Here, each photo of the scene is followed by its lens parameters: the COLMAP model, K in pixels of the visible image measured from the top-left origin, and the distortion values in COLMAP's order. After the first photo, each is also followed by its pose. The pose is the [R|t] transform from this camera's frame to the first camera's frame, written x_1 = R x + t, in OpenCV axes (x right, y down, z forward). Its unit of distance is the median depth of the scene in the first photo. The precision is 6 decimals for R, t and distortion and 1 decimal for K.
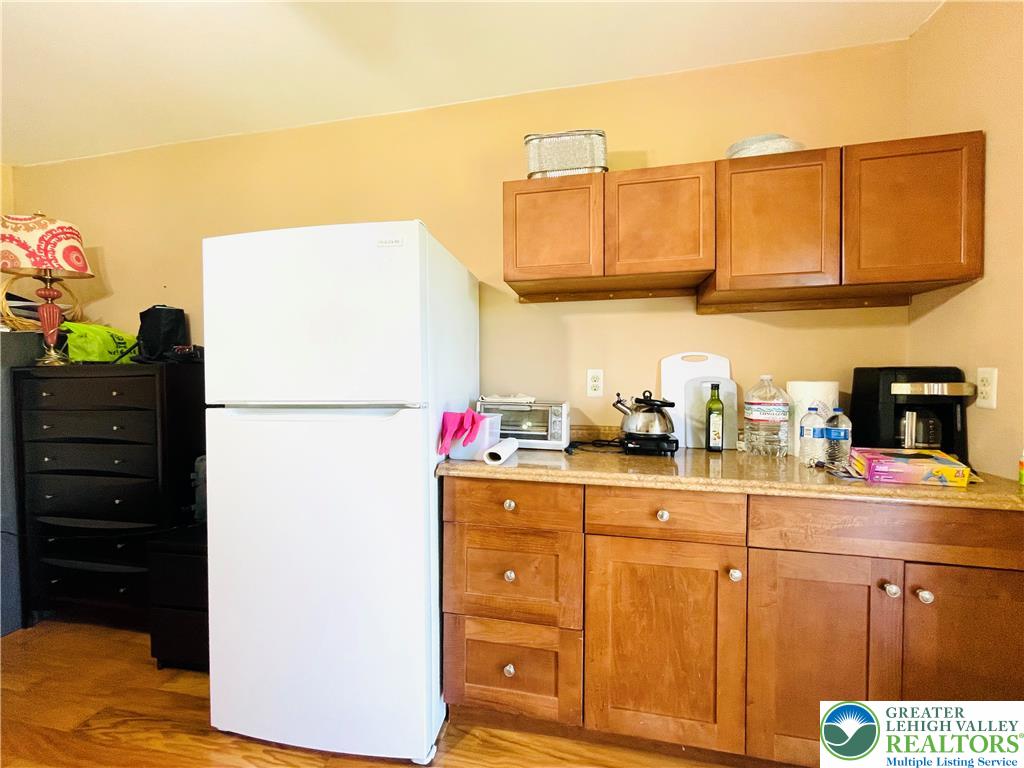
lens RADIAL K [[411.9, 0, 514.3], [0, 411.9, 385.3], [0, 0, 1]] dist [-0.010631, 0.001533]
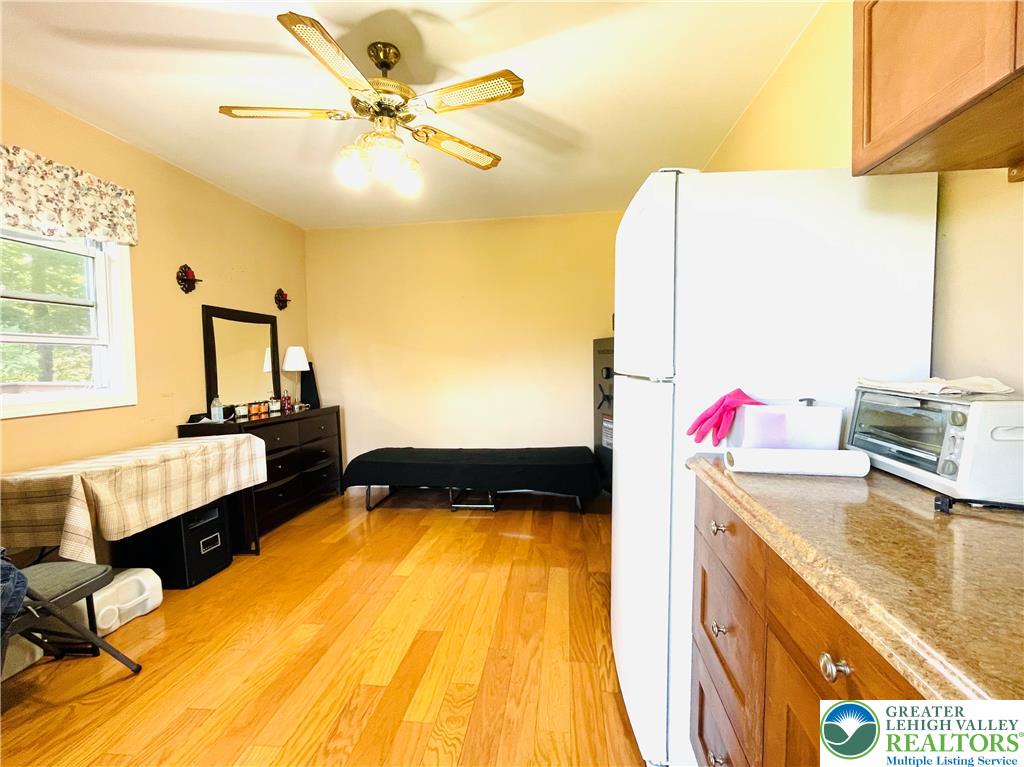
lens RADIAL K [[460.4, 0, 512.6], [0, 460.4, 378.9], [0, 0, 1]] dist [-0.000843, -0.001050]
pose [[0.074727, 0.046763, -0.996107, 0.409361], [-0.013712, 0.998854, 0.045864, 0.003404], [0.997110, 0.010231, 0.075282, 0.333867]]
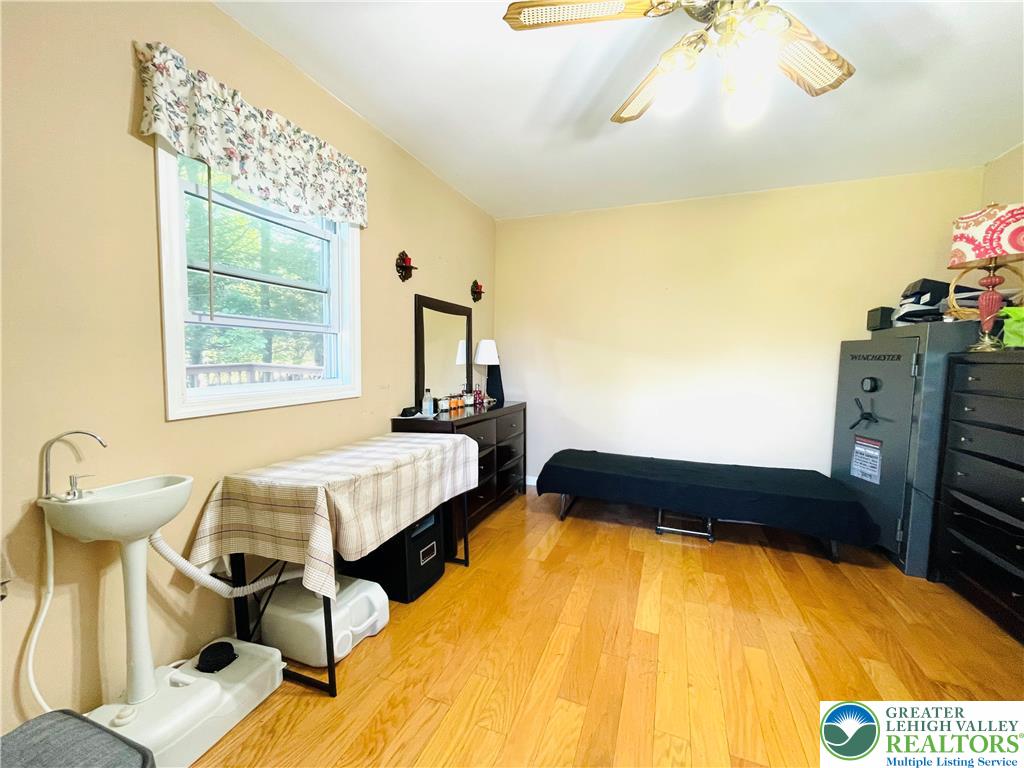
lens RADIAL K [[411.9, 0, 514.6], [0, 411.9, 383.4], [0, 0, 1]] dist [-0.010631, 0.001533]
pose [[-0.175056, 0.073789, -0.981789, 0.093673], [-0.047400, 0.995400, 0.083264, 0.002228], [0.983417, 0.061113, -0.170753, 0.011145]]
